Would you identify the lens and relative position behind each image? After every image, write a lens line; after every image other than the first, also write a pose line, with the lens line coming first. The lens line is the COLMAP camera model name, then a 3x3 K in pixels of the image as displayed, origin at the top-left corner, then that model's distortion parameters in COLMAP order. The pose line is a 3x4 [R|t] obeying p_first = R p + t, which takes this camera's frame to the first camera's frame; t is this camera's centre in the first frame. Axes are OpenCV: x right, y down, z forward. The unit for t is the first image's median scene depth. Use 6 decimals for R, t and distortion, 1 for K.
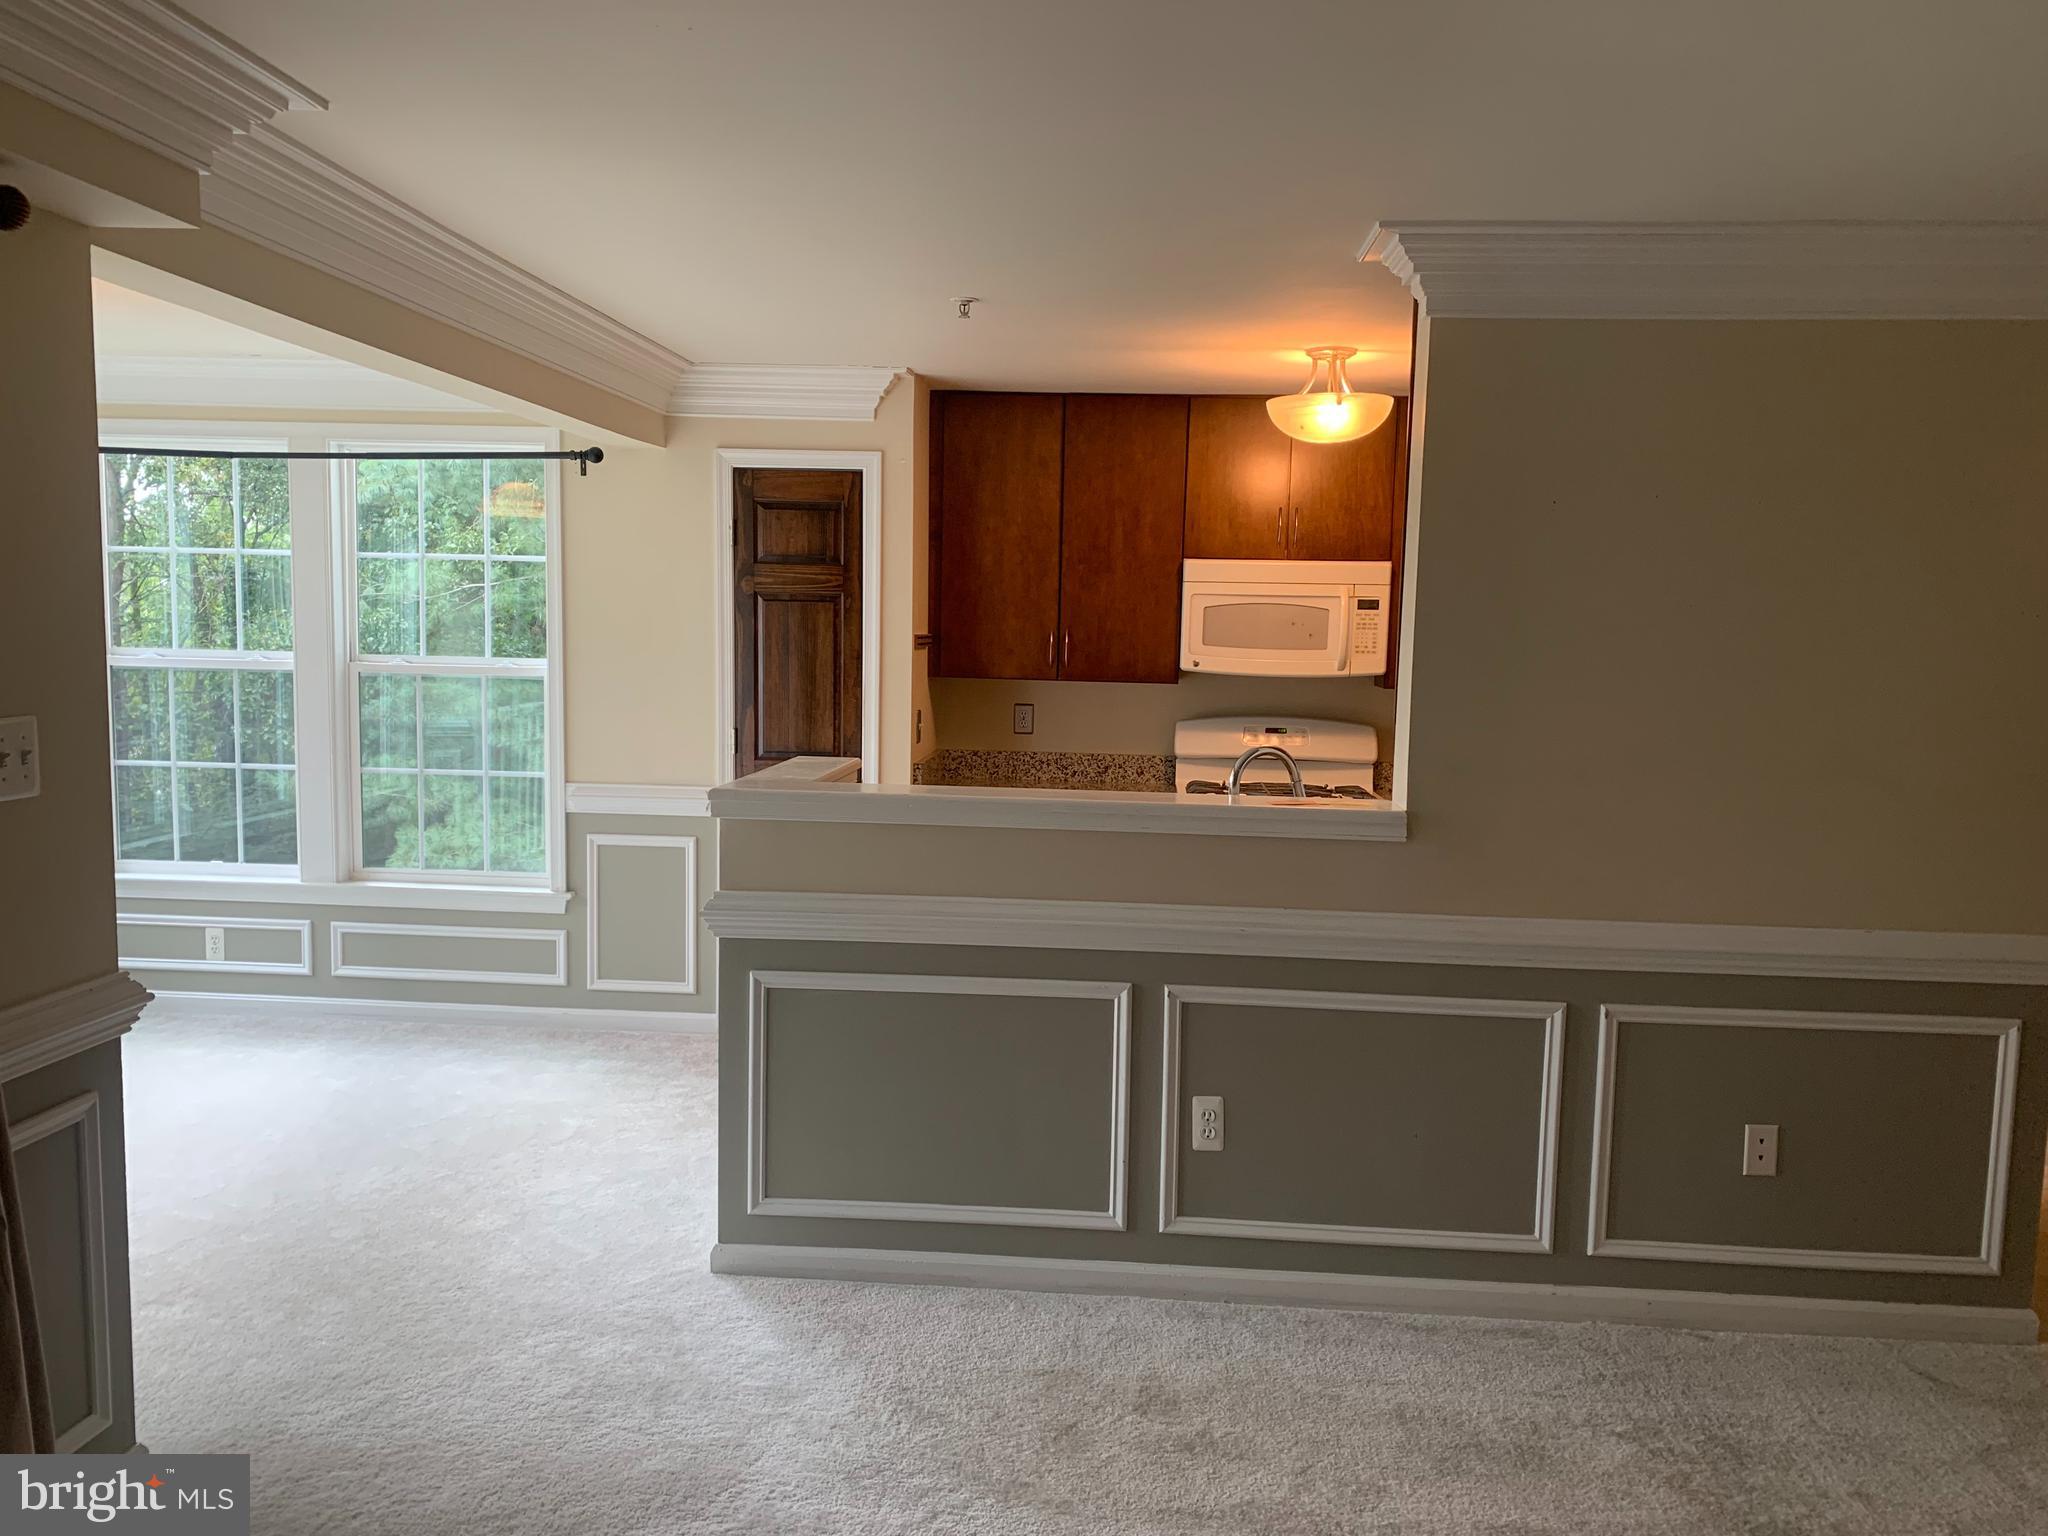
lens RADIAL K [[1555.0, 0, 1042.8], [0, 1555.0, 772.1], [0, 0, 1]] dist [0.052094, -0.064623]
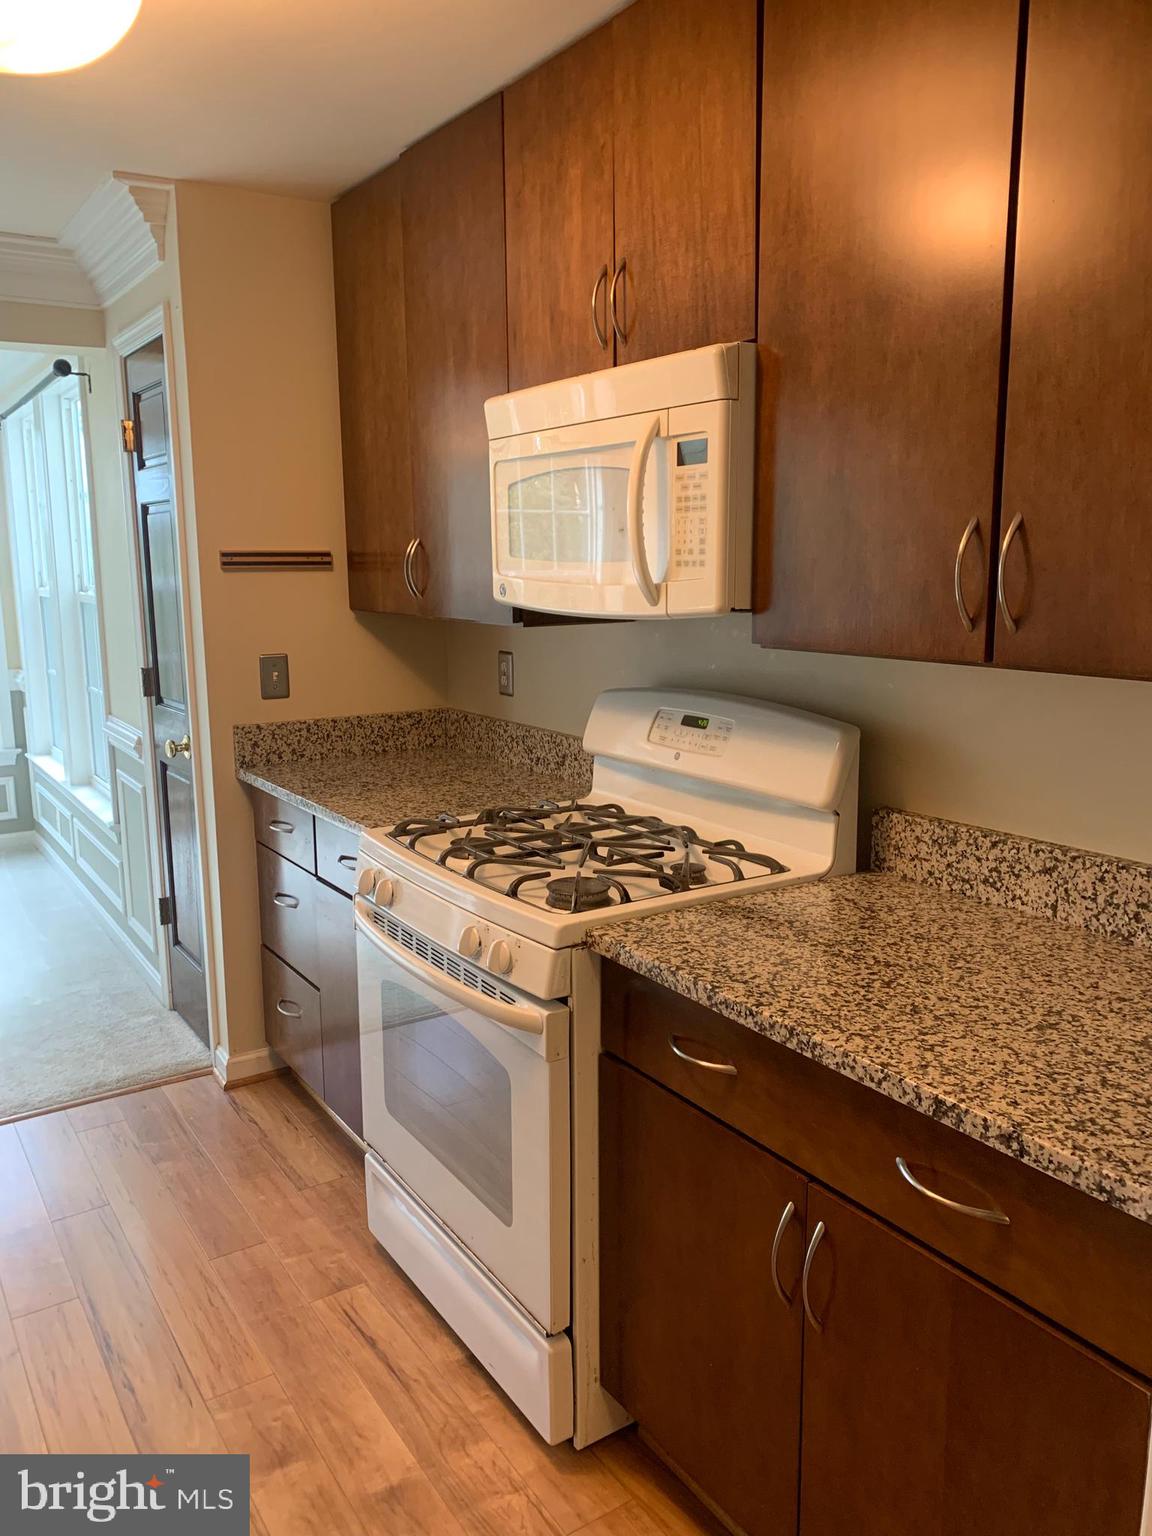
lens RADIAL K [[1166.2, 0, 580.3], [0, 1166.2, 775.7], [0, 0, 1]] dist [0.052094, -0.064623]
pose [[0.607340, 0.119188, -0.785451, 0.464728], [-0.056556, 0.992660, 0.106900, -0.051597], [0.792427, -0.020503, 0.609623, 0.784220]]
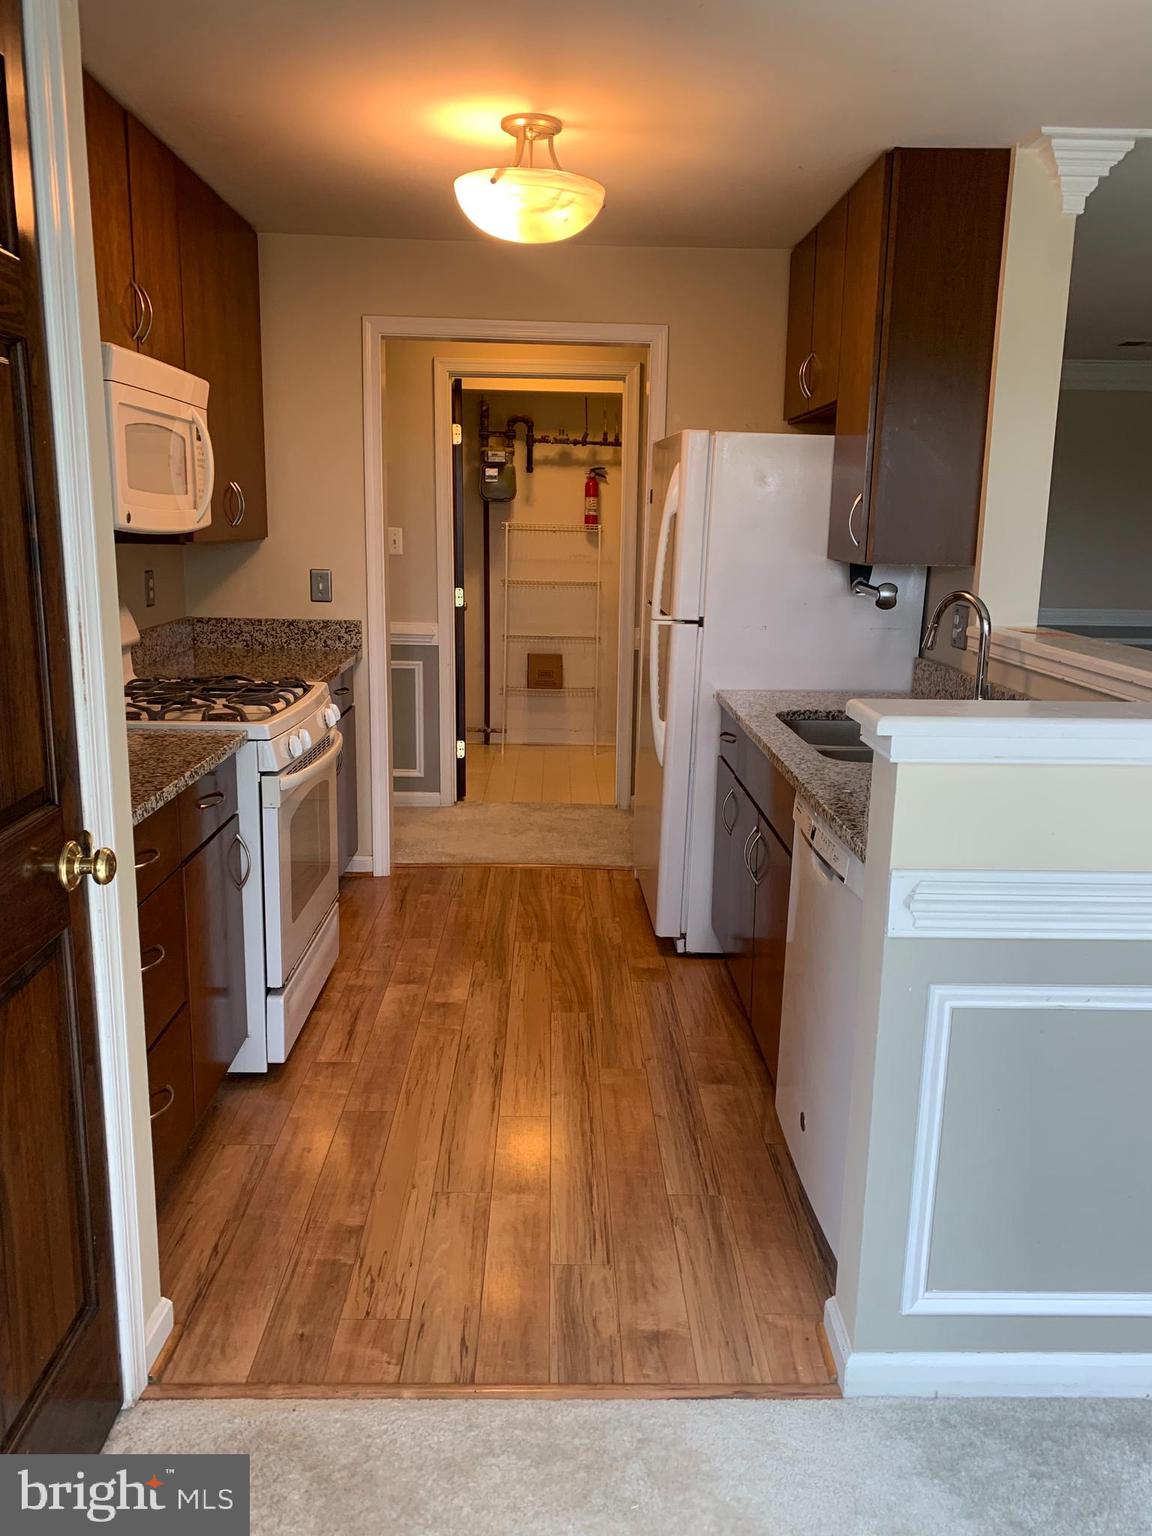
lens RADIAL K [[1166.2, 0, 598.8], [0, 1166.2, 767.2], [0, 0, 1]] dist [0.052094, -0.064623]
pose [[-0.110467, -0.231300, 0.966591, -0.430838], [0.074798, 0.967850, 0.240150, -0.074898], [-0.991061, 0.098827, -0.089615, 0.885114]]
